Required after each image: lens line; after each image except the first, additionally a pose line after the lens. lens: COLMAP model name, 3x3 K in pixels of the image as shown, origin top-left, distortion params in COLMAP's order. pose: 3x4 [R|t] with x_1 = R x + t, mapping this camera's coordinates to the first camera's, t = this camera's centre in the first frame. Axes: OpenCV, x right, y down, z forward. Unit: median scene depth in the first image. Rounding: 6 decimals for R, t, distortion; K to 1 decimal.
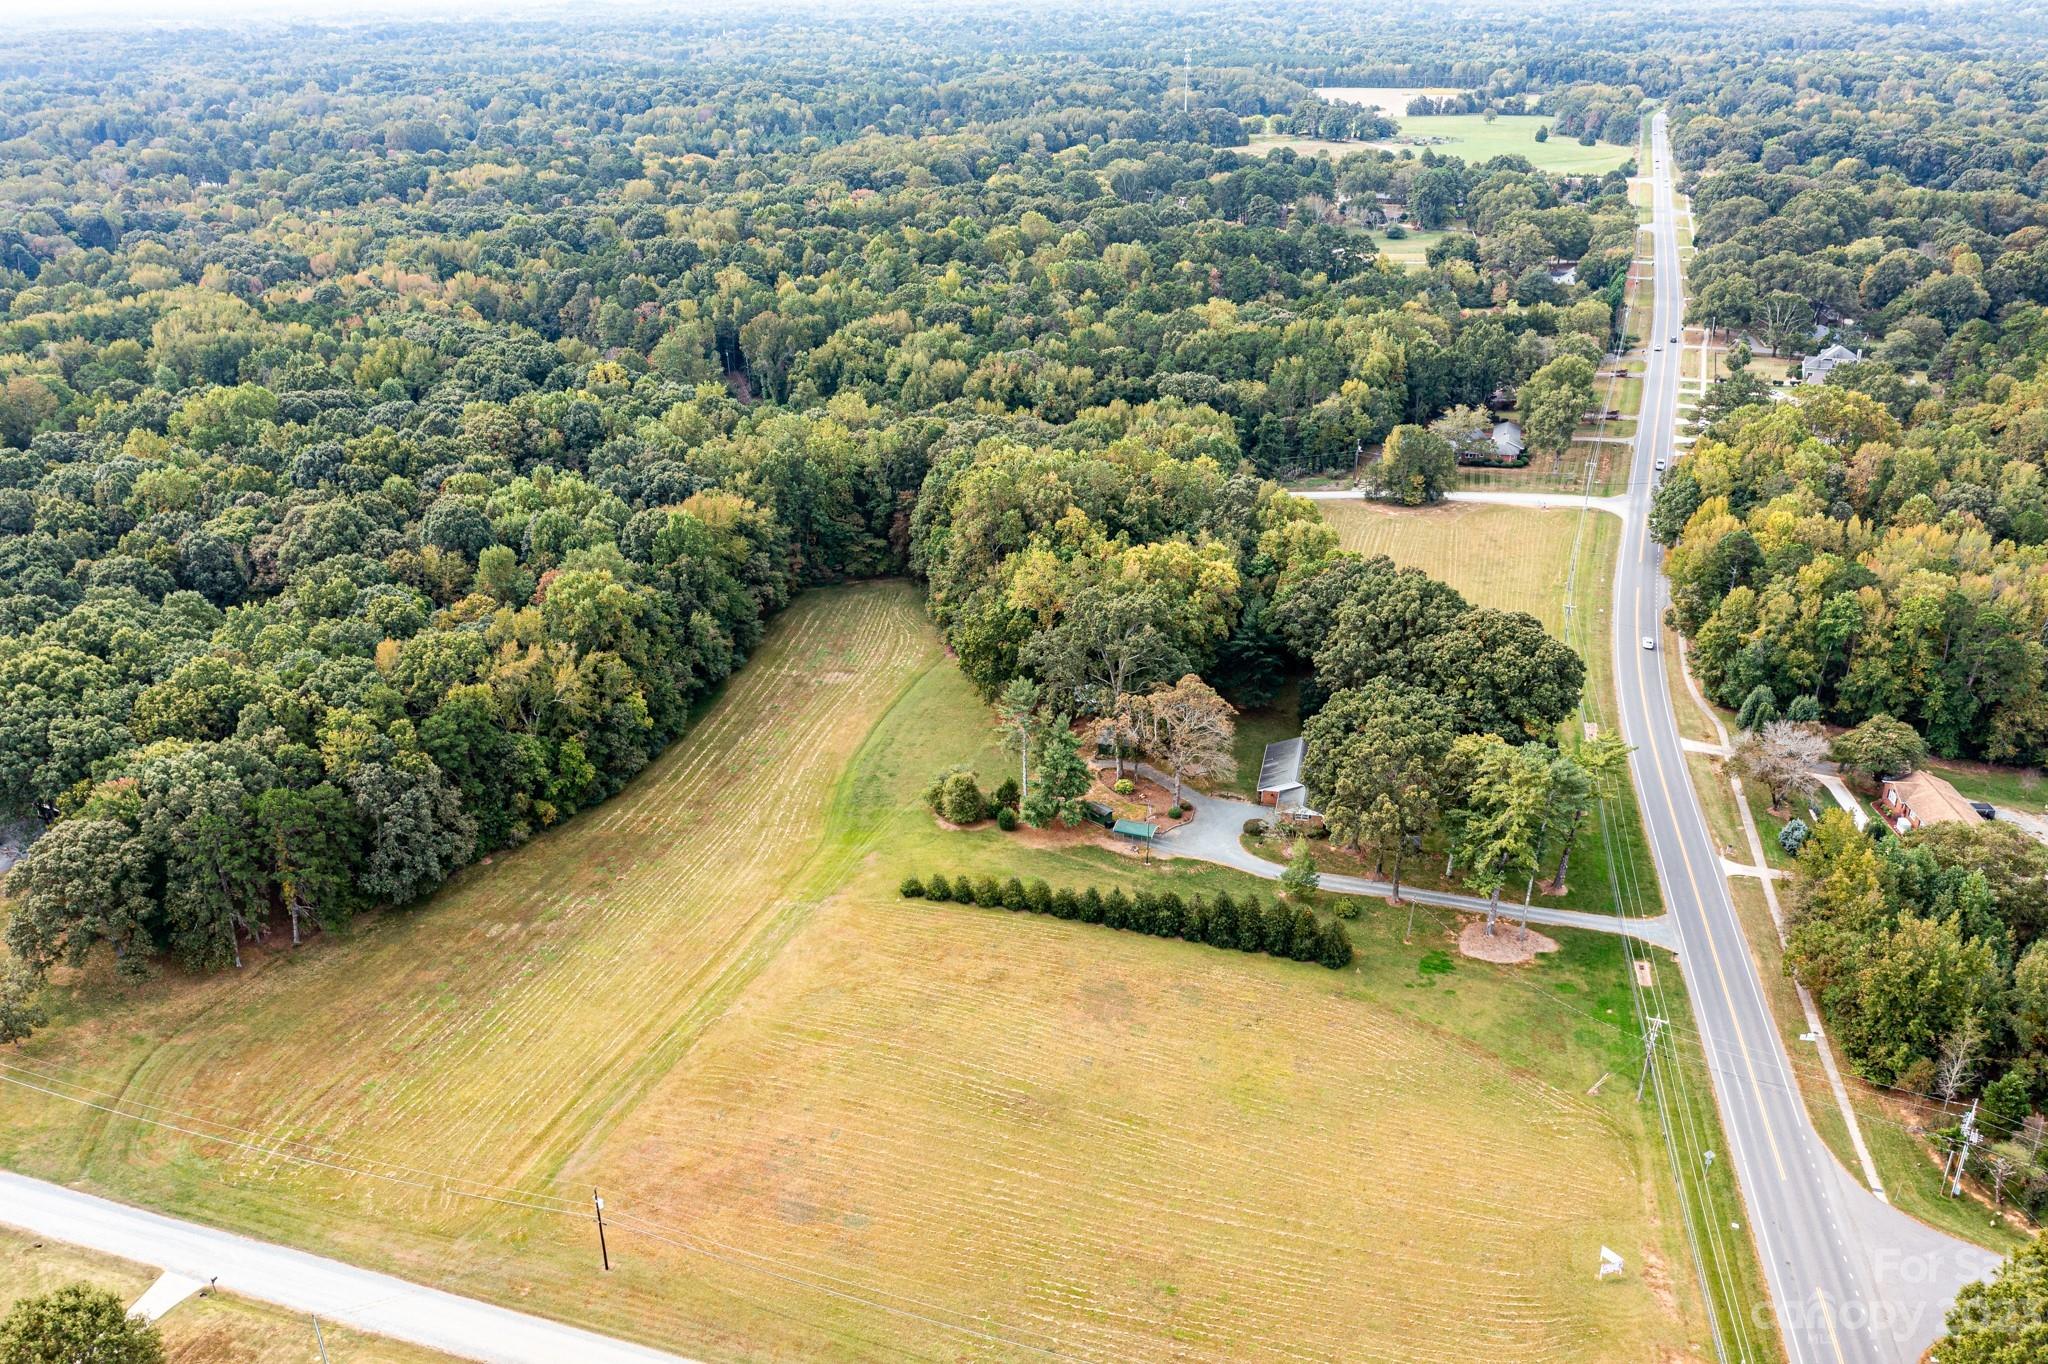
lens RADIAL K [[1686.3, 0, 1024.0], [0, 1686.3, 682.0], [0, 0, 1]] dist [-0.011711, 0.005917]
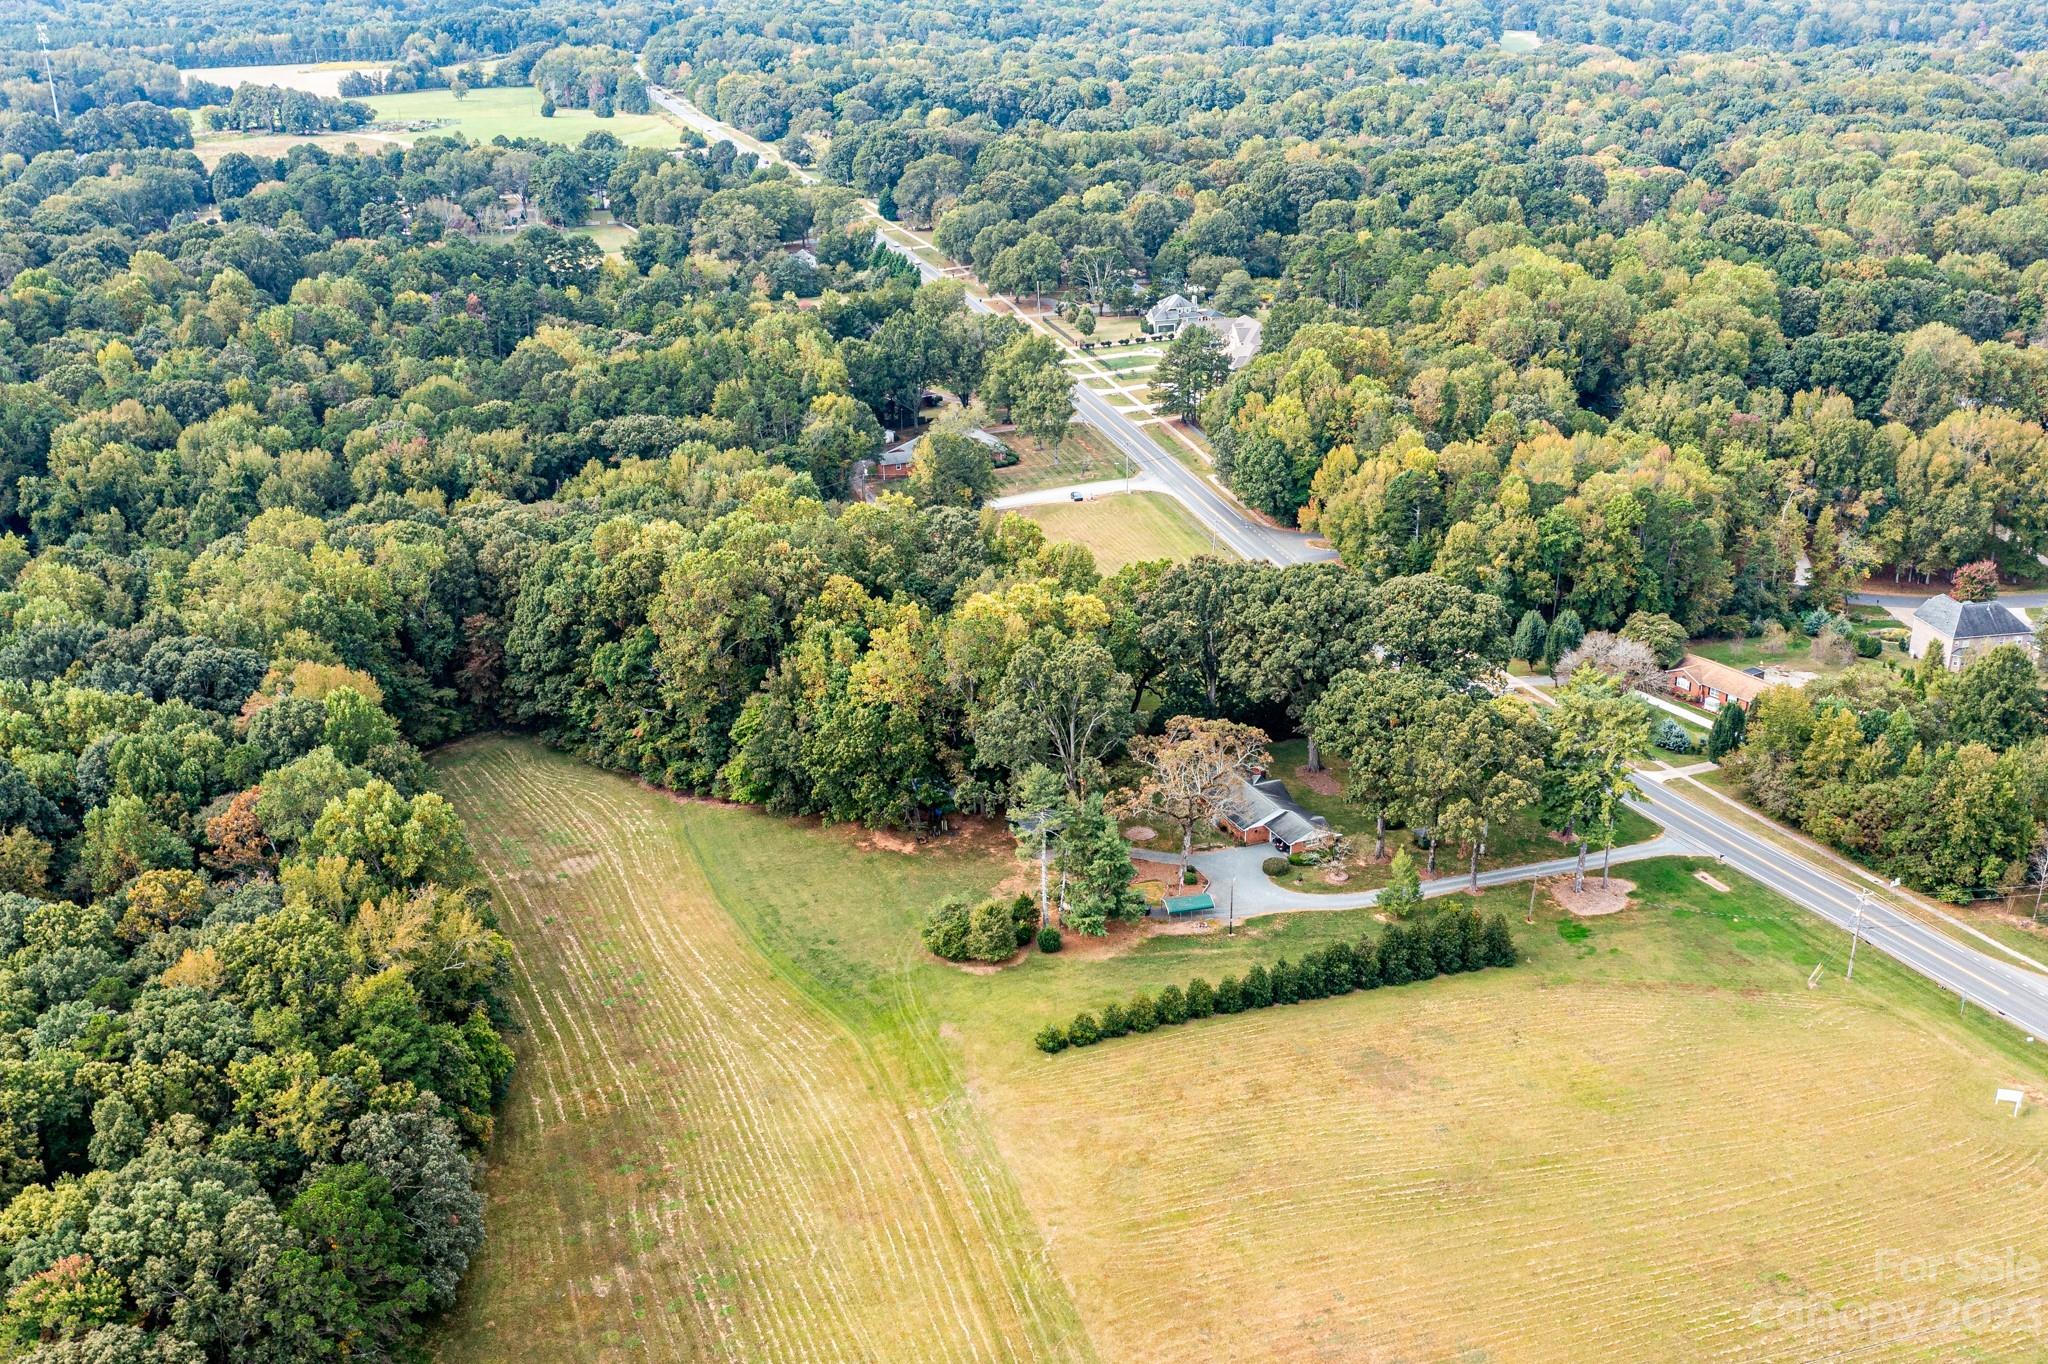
lens RADIAL K [[2098.1, 0, 1112.0], [0, 2098.1, 685.2], [0, 0, 1]] dist [-0.014947, -0.000560]
pose [[0.792005, -0.220418, 0.569336, -0.556073], [0.246456, 0.968620, 0.032156, -0.065433], [-0.558558, 0.114849, 0.821476, 0.134897]]
